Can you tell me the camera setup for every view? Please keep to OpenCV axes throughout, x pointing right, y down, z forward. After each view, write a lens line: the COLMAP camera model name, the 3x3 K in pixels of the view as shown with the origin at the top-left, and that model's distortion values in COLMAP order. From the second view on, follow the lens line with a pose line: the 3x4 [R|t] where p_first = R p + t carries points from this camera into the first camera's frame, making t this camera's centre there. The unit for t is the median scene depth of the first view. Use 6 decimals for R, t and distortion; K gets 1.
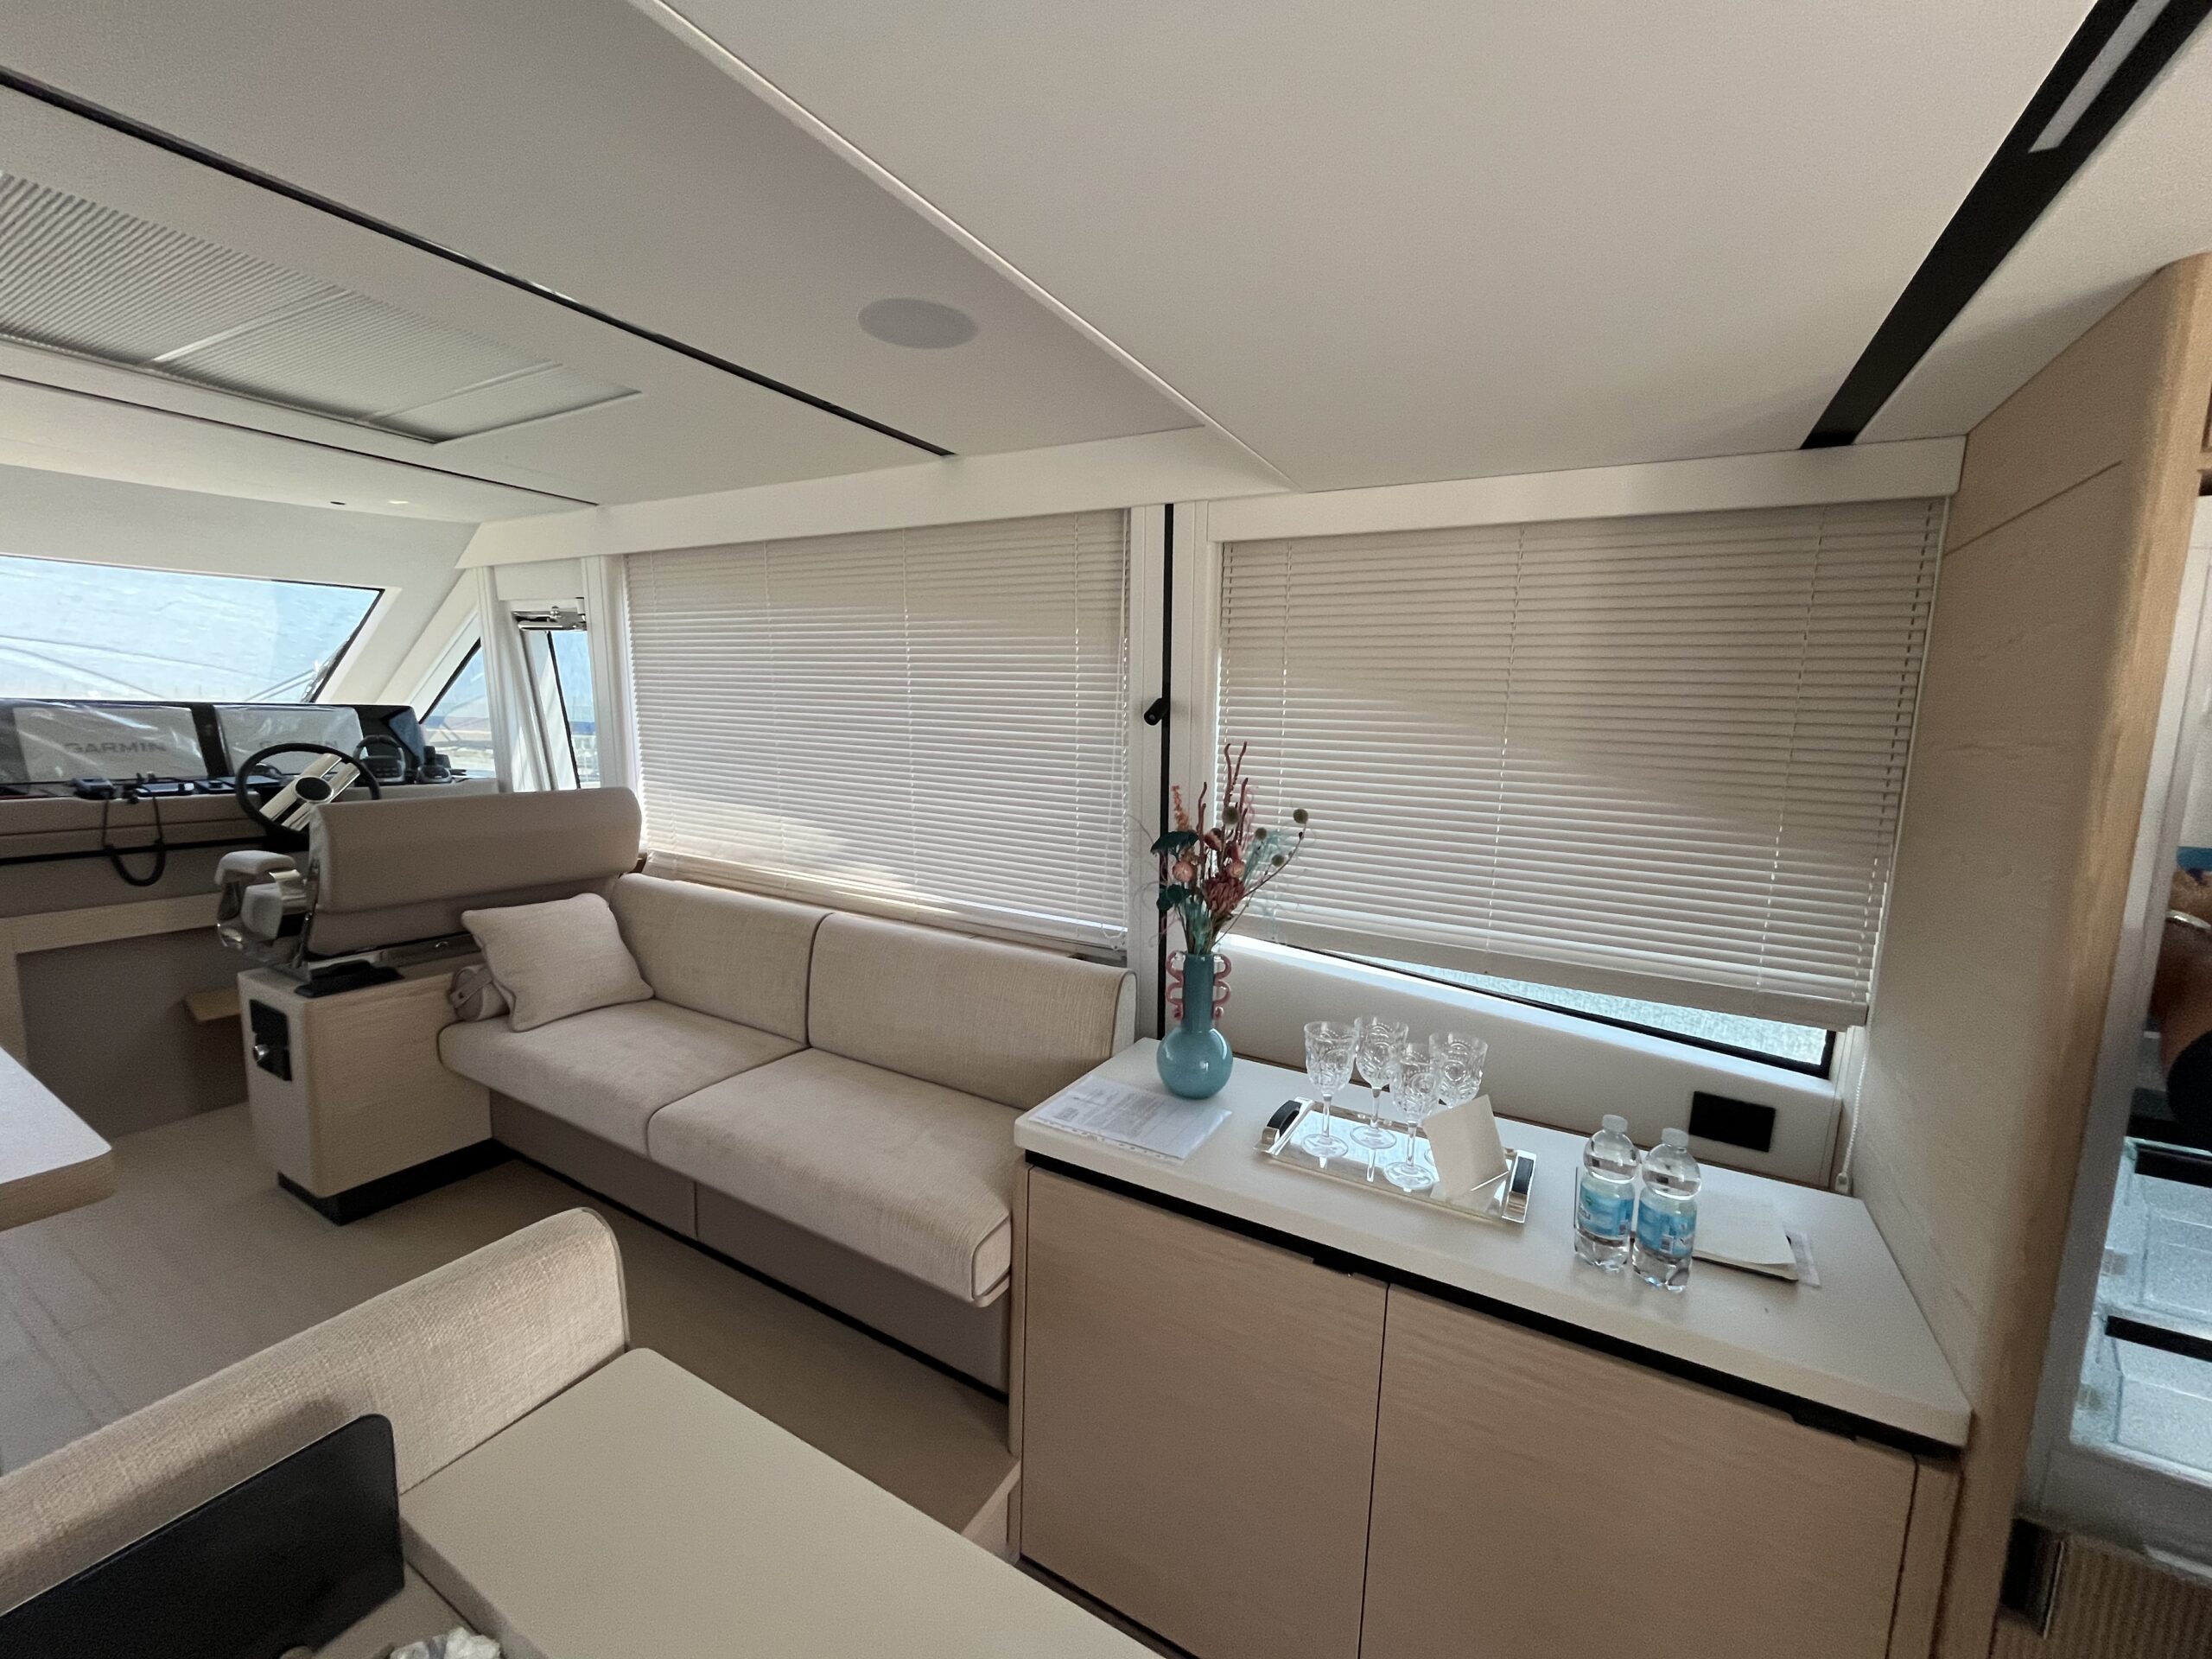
lens RADIAL K [[890.8, 0, 1108.6], [0, 890.8, 826.4], [0, 0, 1]] dist [-0.001661, -0.000226]
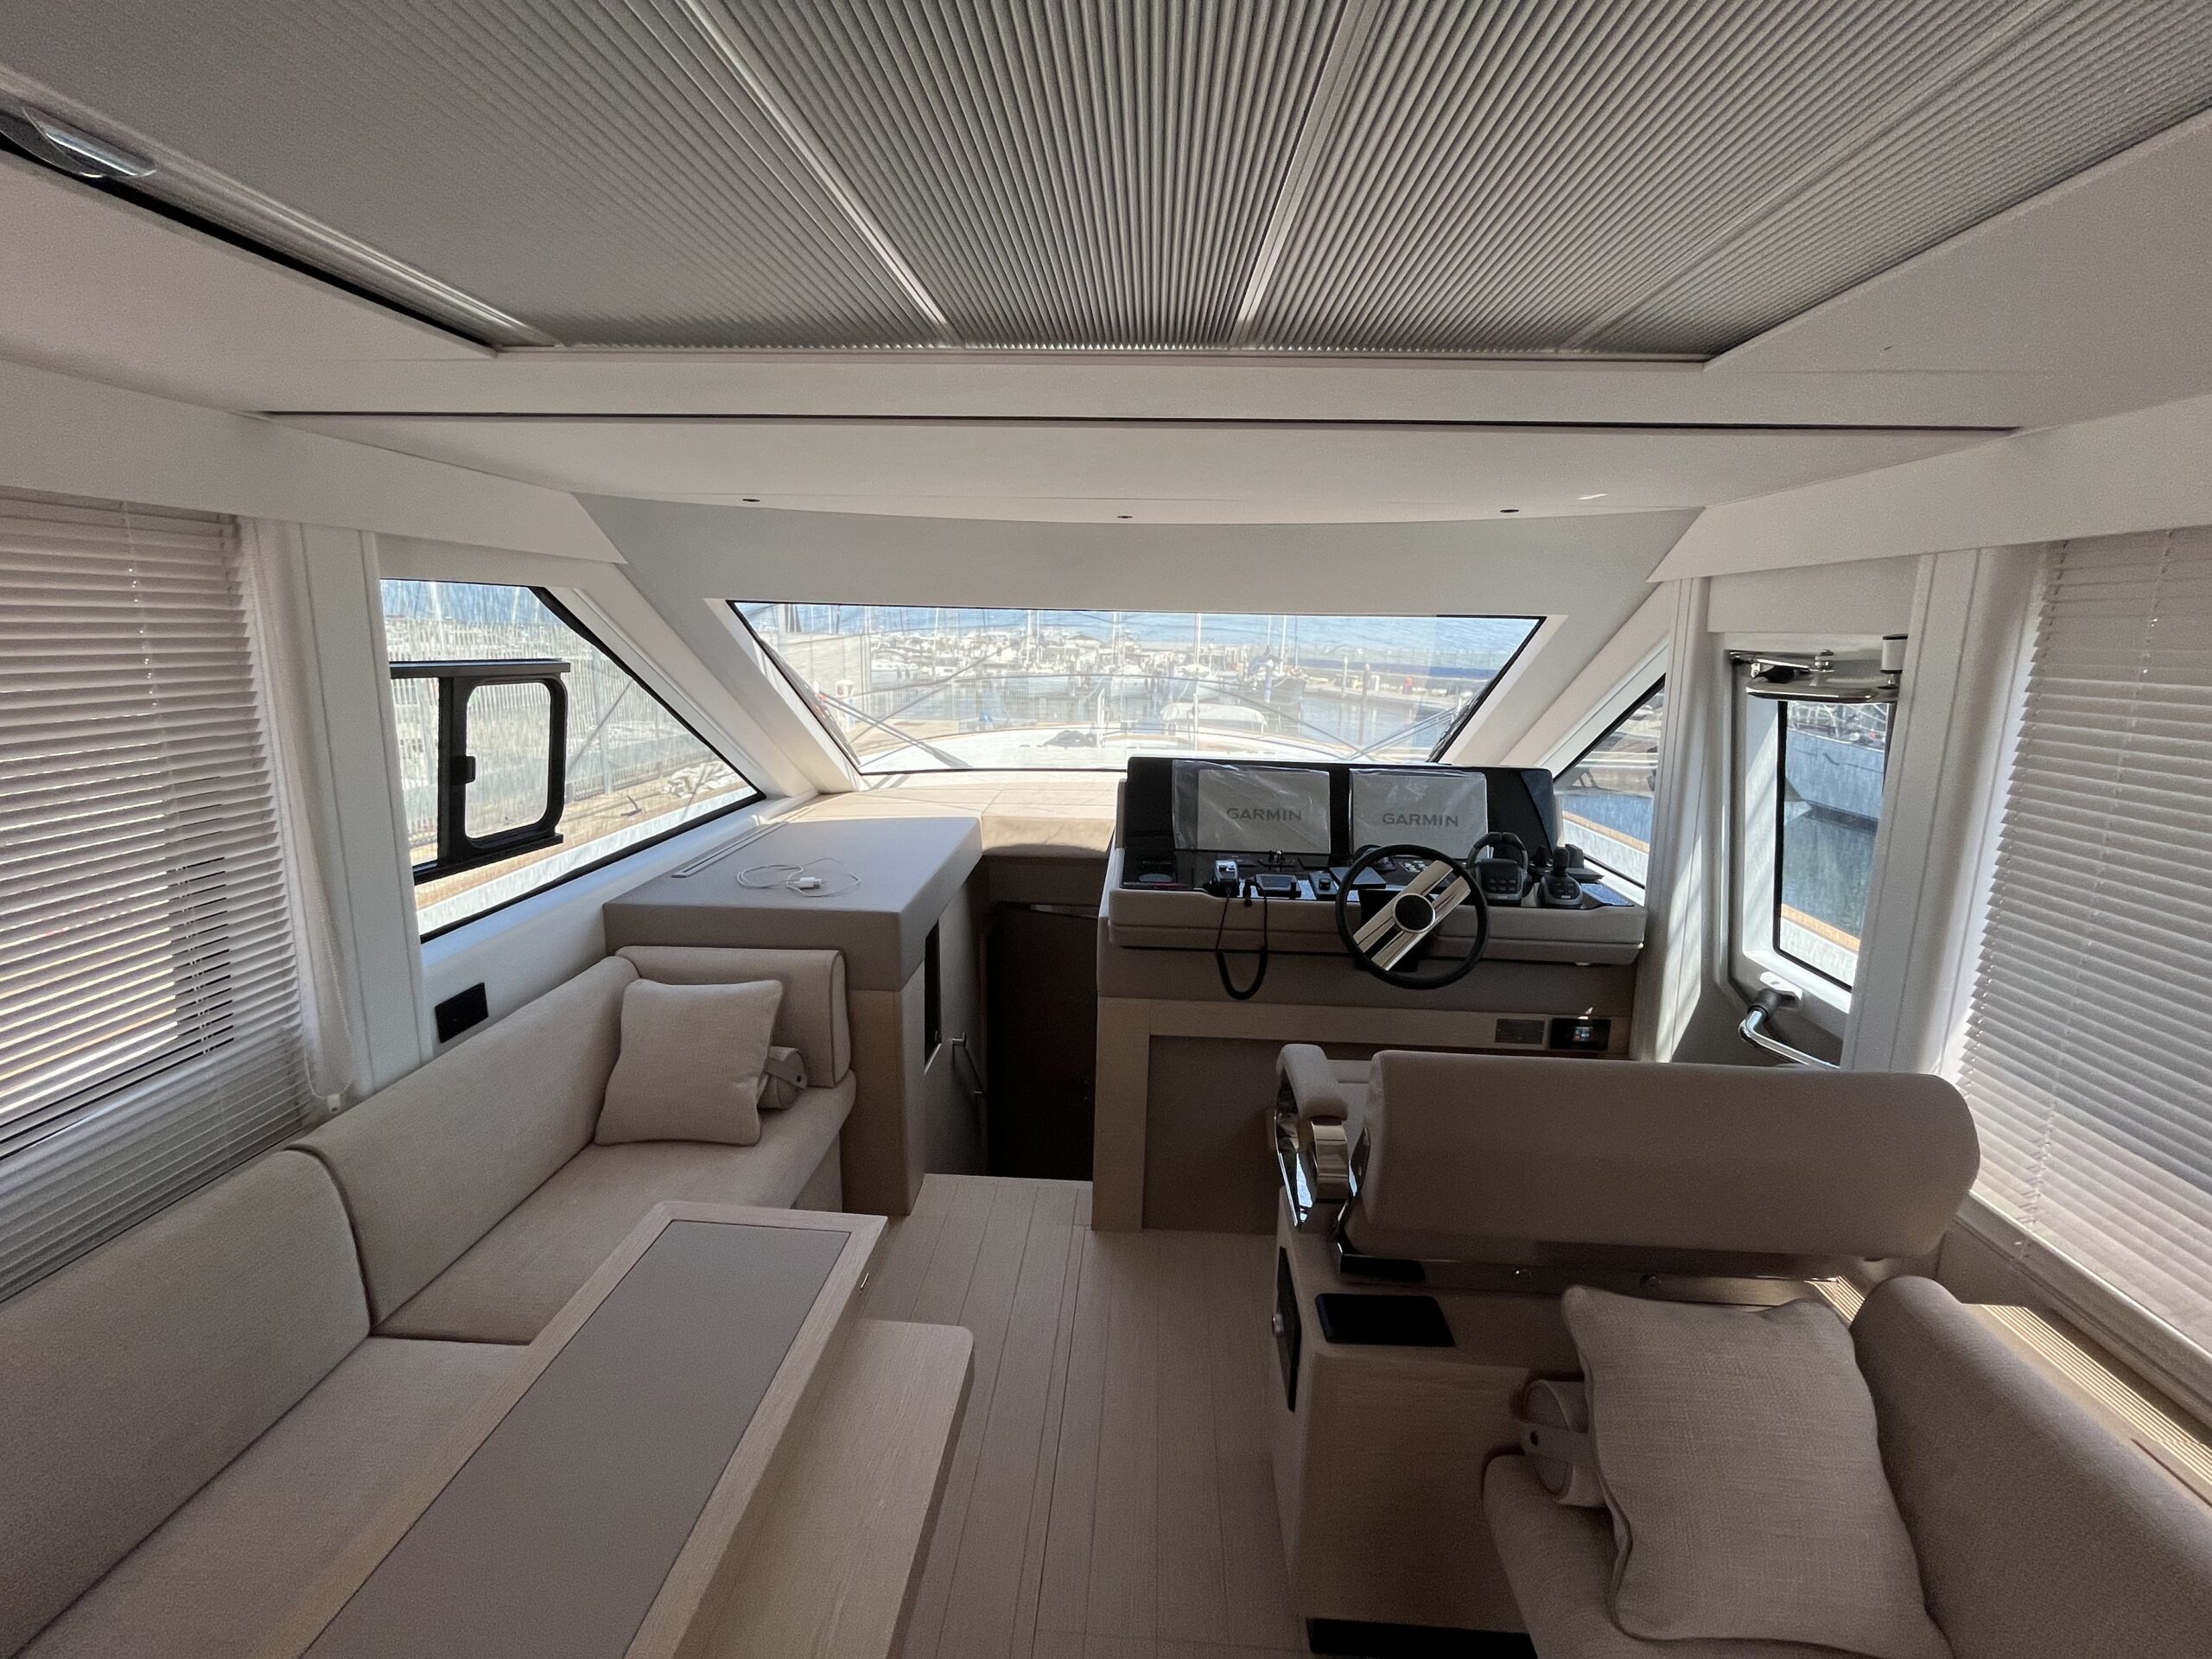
lens RADIAL K [[890.8, 0, 1108.6], [0, 890.8, 826.4], [0, 0, 1]] dist [-0.001661, -0.000226]
pose [[0.441375, 0.165300, -0.881966, -0.384721], [-0.122024, 0.984812, 0.123510, -0.185577], [0.888987, 0.053107, 0.454842, 0.458743]]
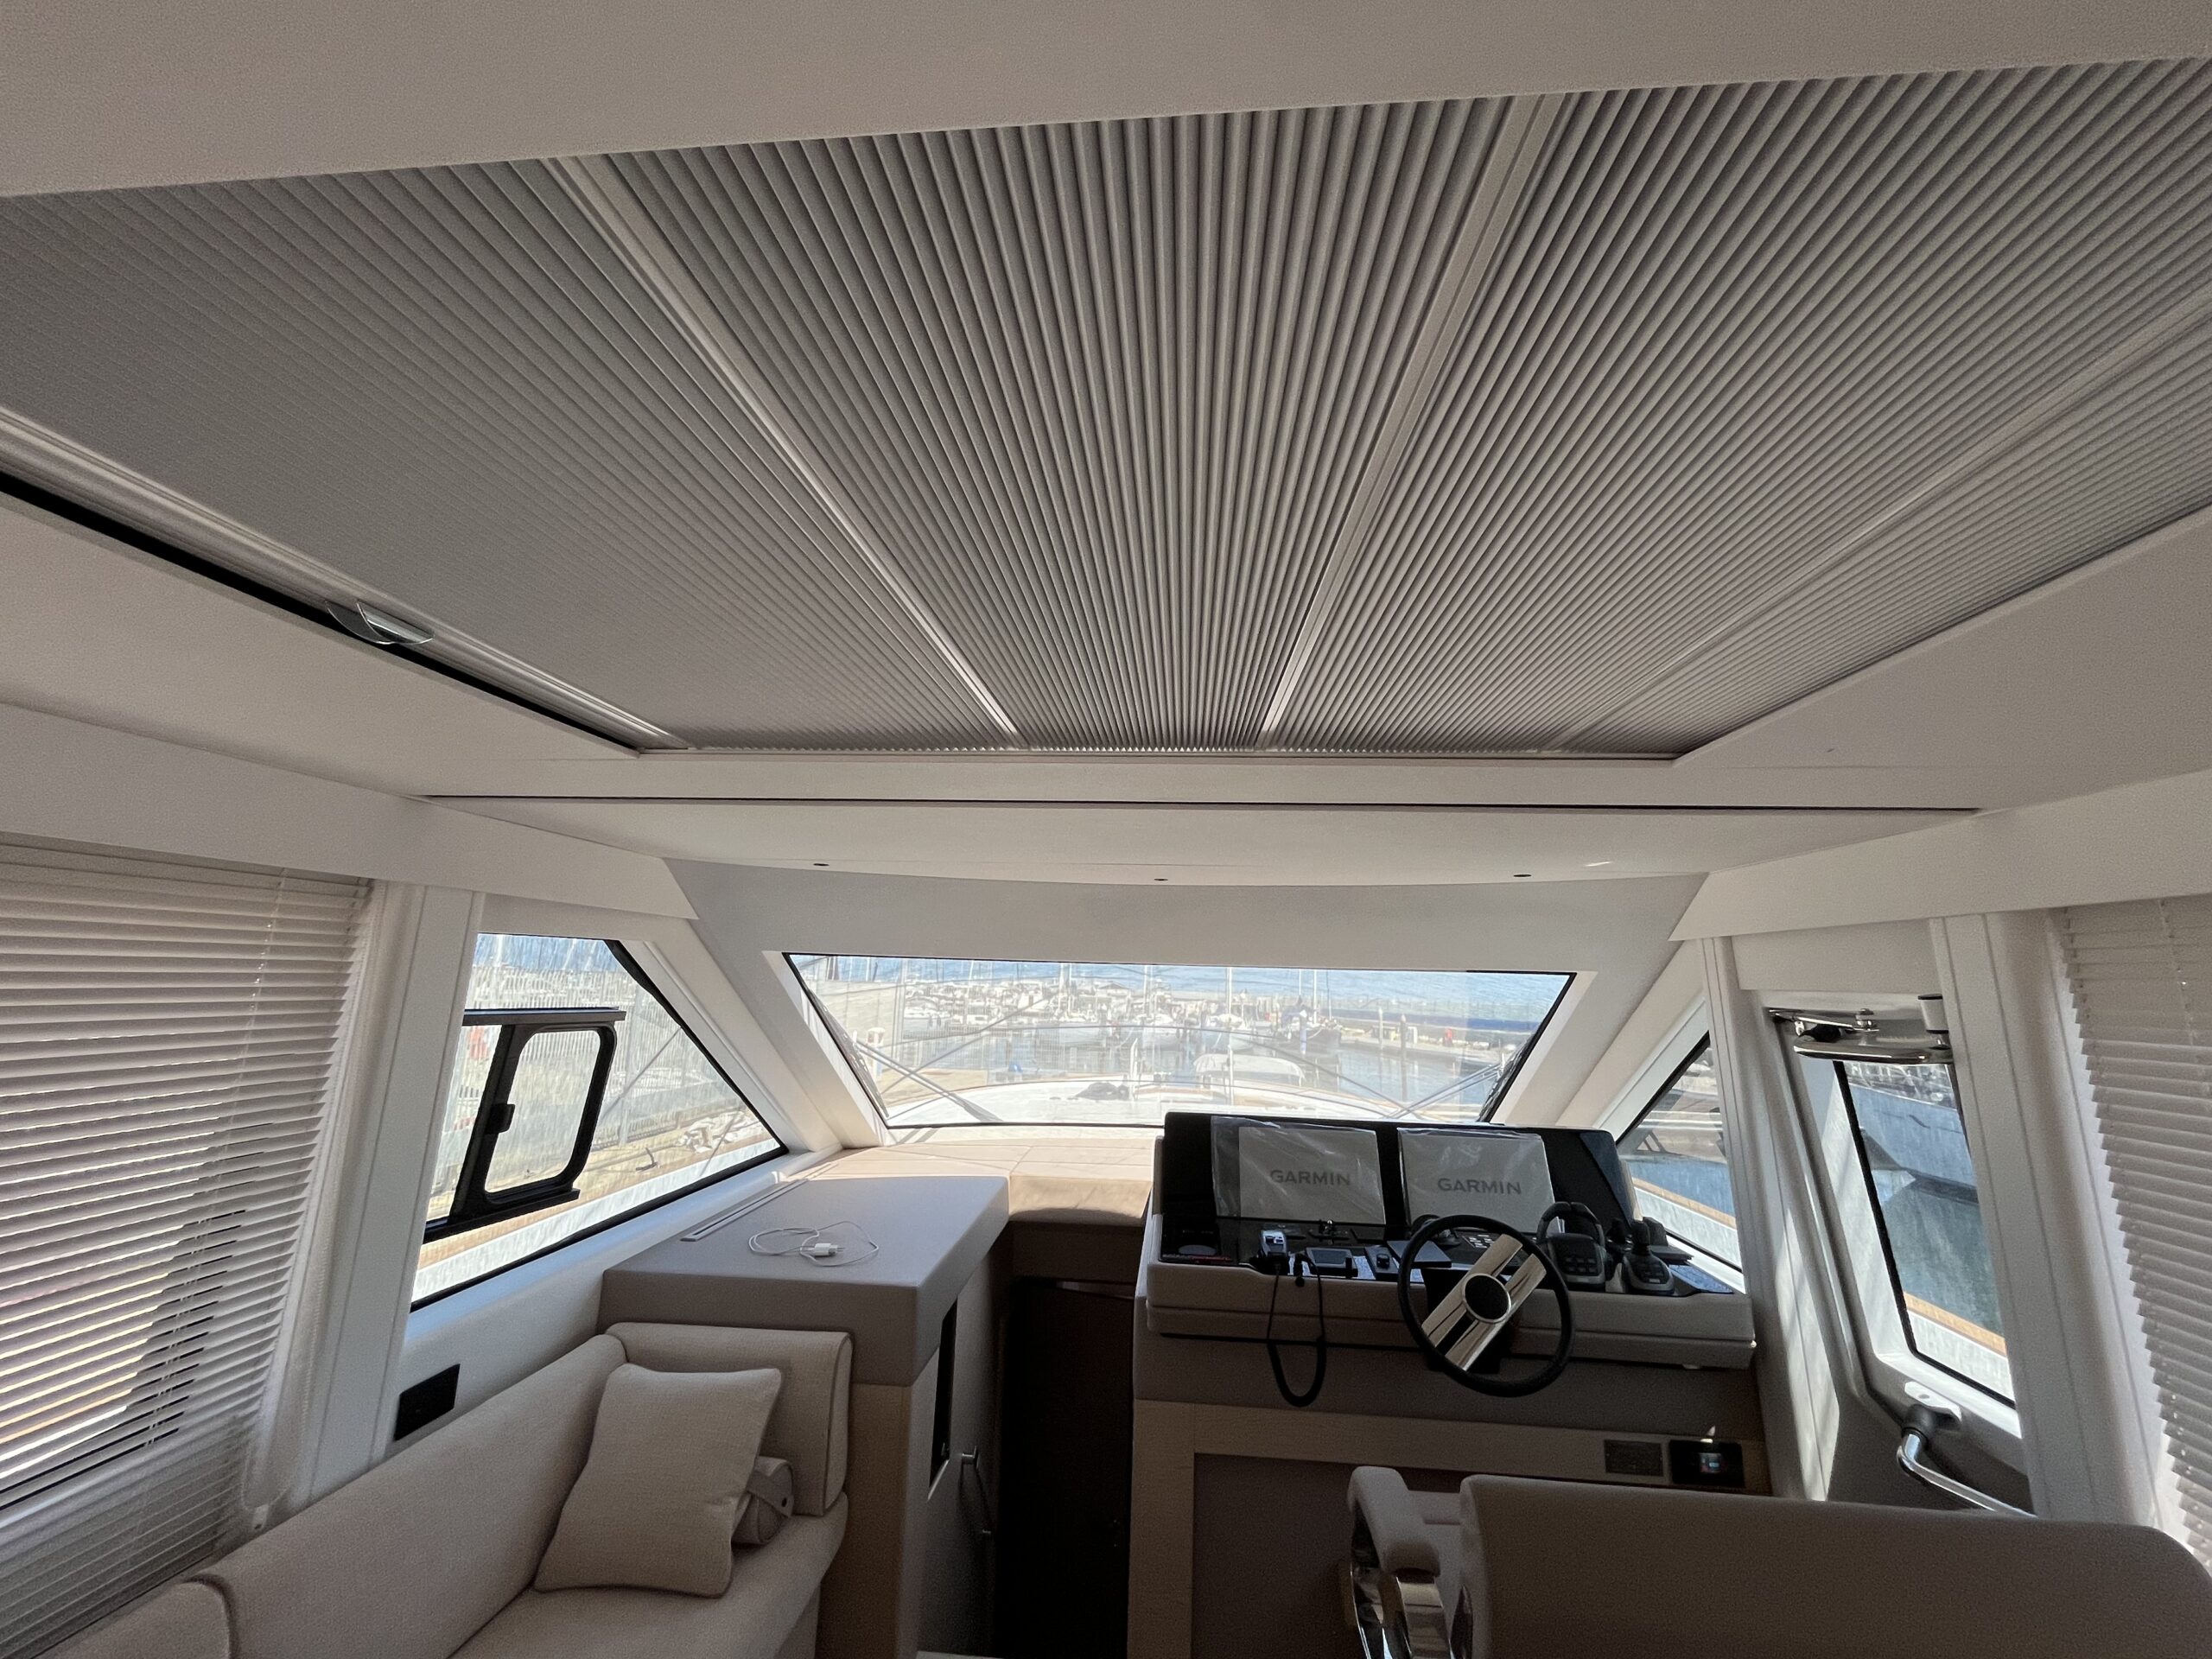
lens RADIAL K [[890.8, 0, 1108.6], [0, 890.8, 826.4], [0, 0, 1]] dist [-0.001661, -0.000226]
pose [[0.410244, -0.179617, -0.894113, -0.369542], [-0.131455, 0.958528, -0.252873, -0.186933], [0.902452, 0.221275, 0.369619, 0.444216]]
